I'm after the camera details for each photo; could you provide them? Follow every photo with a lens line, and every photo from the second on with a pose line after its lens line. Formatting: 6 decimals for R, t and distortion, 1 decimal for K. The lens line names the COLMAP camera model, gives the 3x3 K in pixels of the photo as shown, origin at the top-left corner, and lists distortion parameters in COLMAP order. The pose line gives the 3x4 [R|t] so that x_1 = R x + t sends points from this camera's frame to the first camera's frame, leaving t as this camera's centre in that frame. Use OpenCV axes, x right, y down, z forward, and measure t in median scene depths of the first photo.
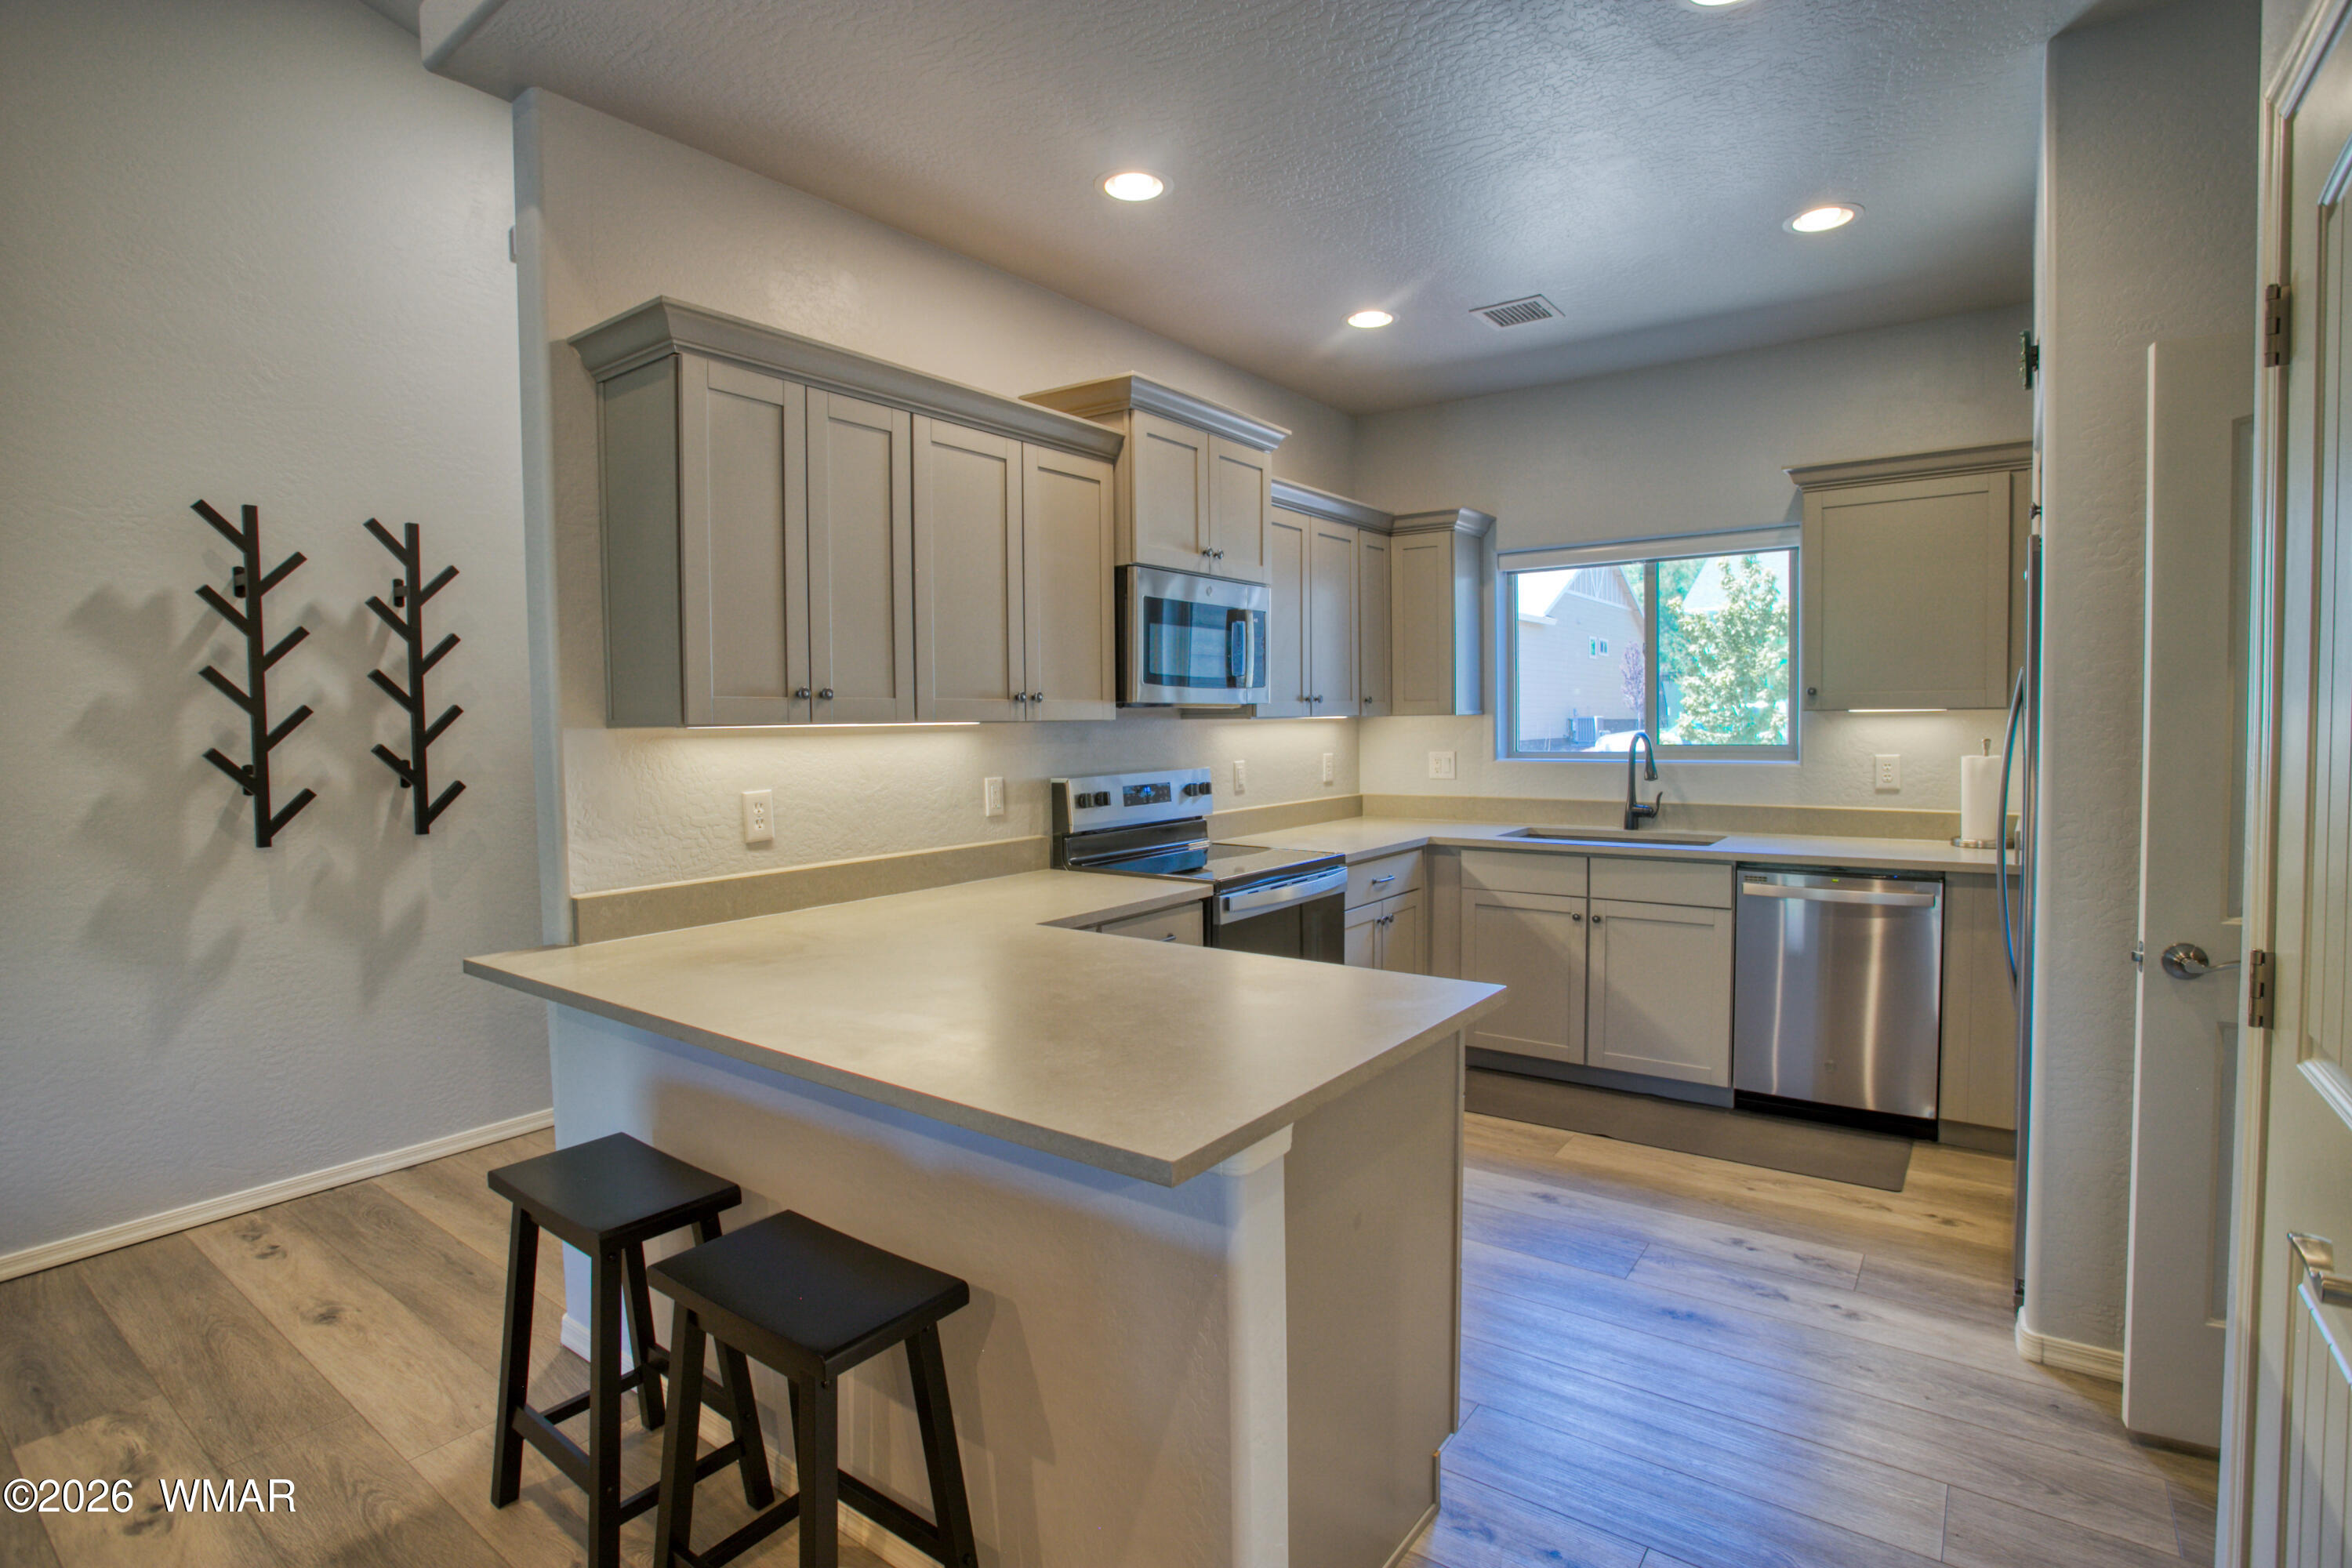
lens RADIAL K [[1149.7, 0, 1190.3], [0, 1149.7, 773.7], [0, 0, 1]] dist [-0.067810, 0.029982]
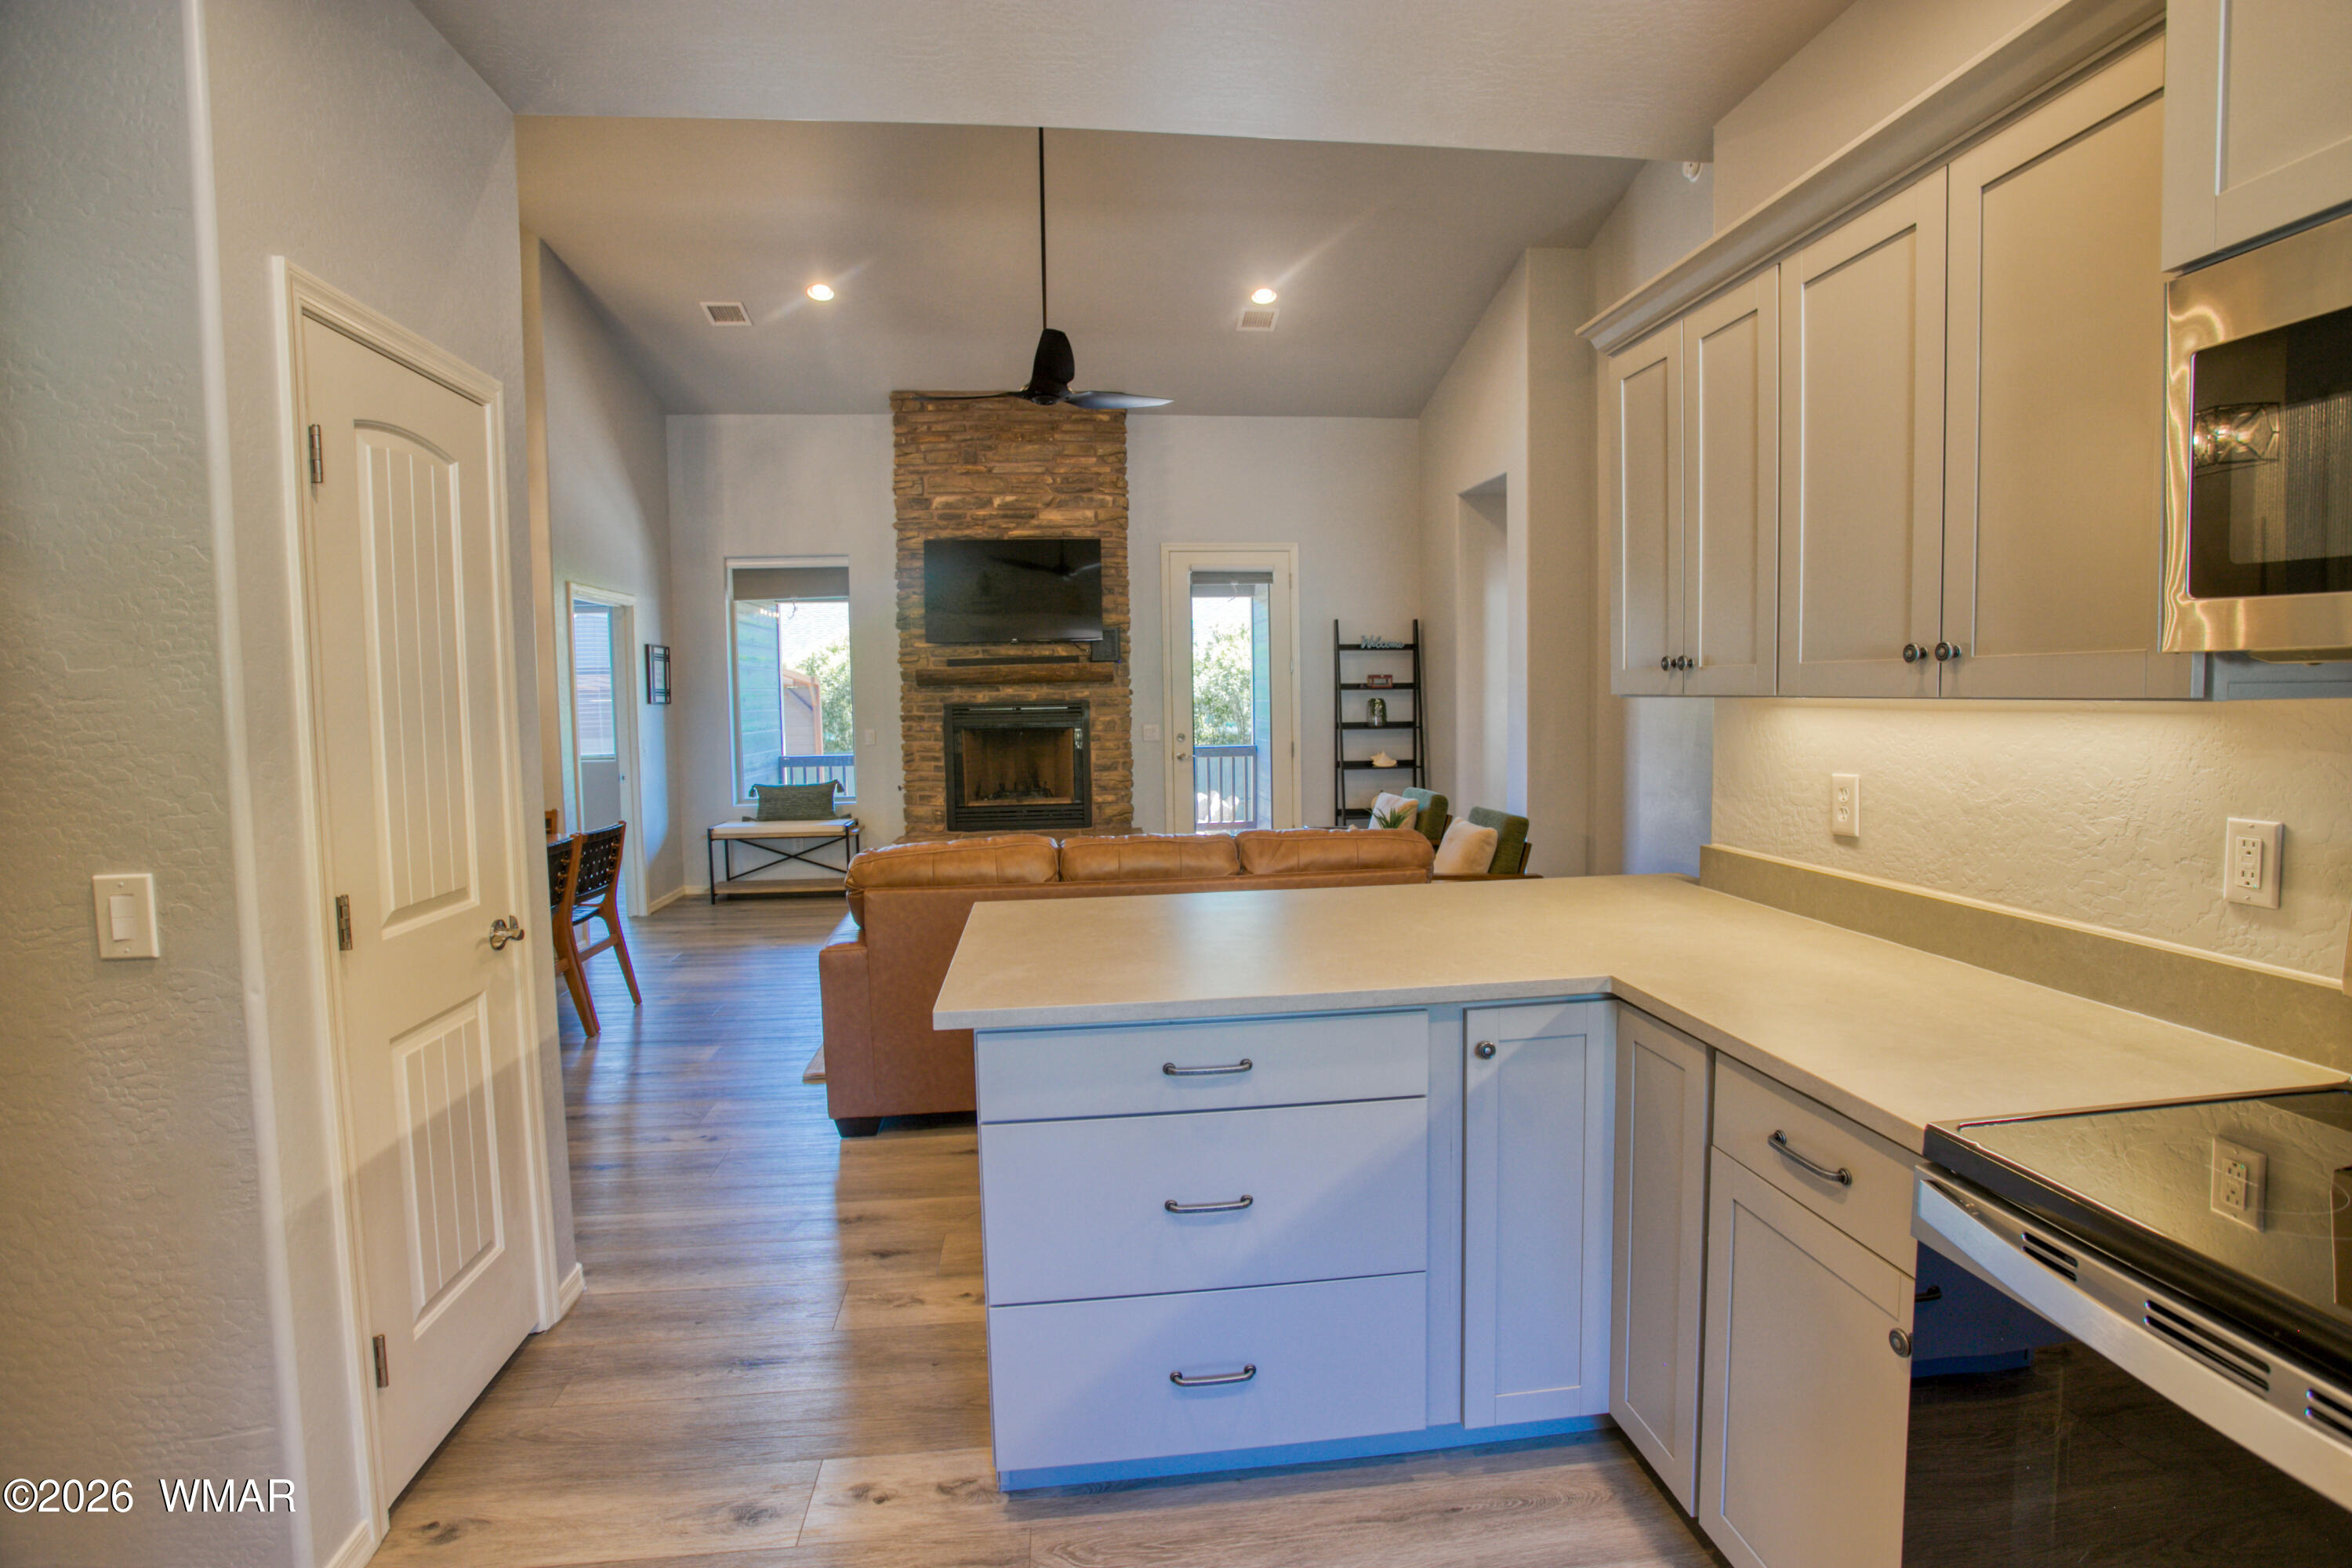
lens RADIAL K [[1149.7, 0, 1190.3], [0, 1149.7, 773.7], [0, 0, 1]] dist [-0.067810, 0.029982]
pose [[-0.732301, 0.071130, -0.677256, 0.332045], [-0.006785, 0.993718, 0.111704, -0.046826], [0.680948, 0.086396, -0.727218, 0.812253]]
